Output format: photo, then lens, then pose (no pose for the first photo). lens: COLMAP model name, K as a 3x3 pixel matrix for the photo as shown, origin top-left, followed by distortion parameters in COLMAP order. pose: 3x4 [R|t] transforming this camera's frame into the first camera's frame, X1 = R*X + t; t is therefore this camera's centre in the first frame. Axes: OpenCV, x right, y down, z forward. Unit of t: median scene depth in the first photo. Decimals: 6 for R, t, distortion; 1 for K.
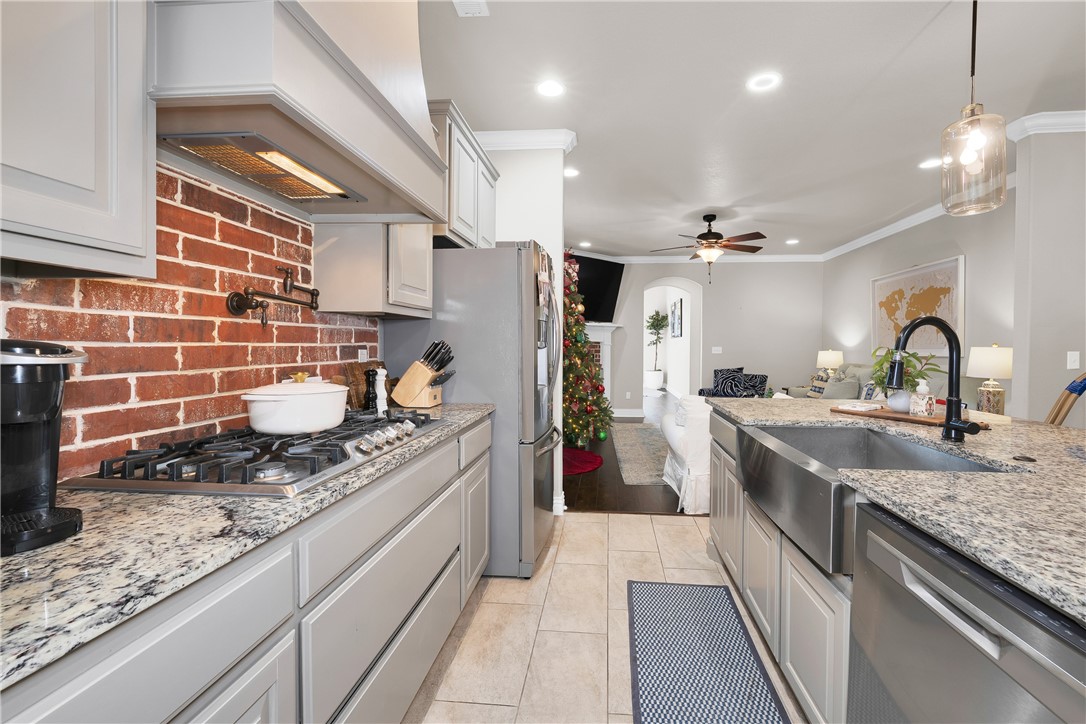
lens RADIAL K [[461.1, 0, 572.6], [0, 461.1, 350.5], [0, 0, 1]] dist [-0.000069, -0.000033]
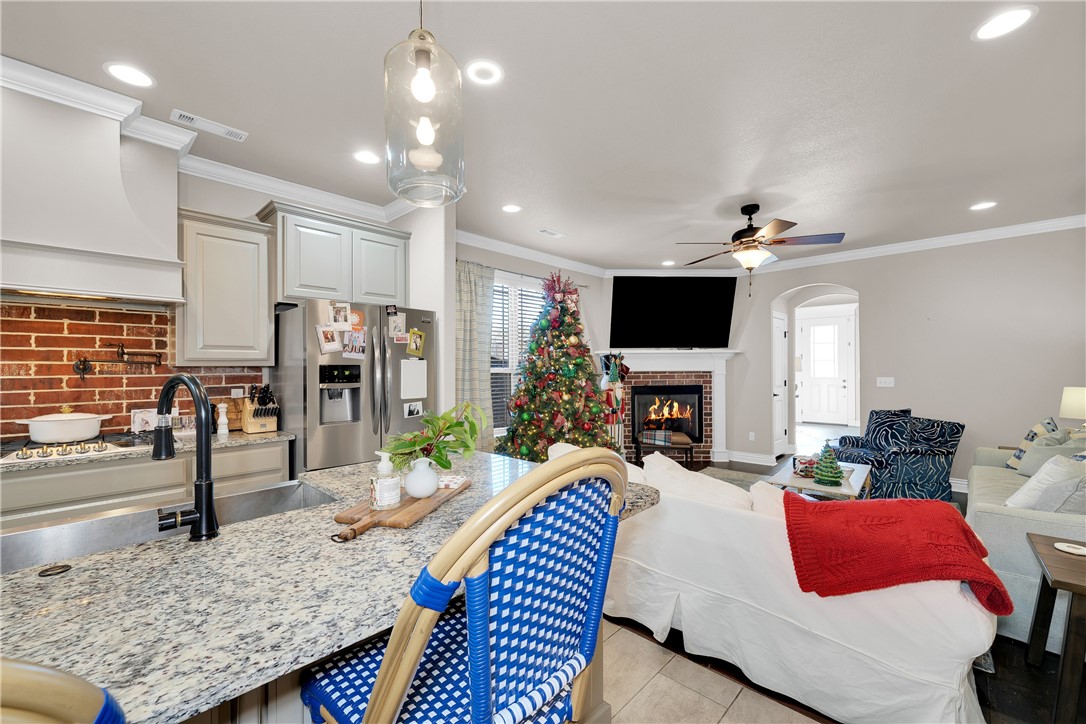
lens RADIAL K [[448.7, 0, 550.0], [0, 448.7, 365.1], [0, 0, 1]] dist [-0.001508, -0.000270]
pose [[0.771329, -0.012561, -0.636312, 1.481846], [0.001684, 0.999842, -0.017696, -0.062582], [0.636434, 0.012578, 0.771229, 0.675919]]
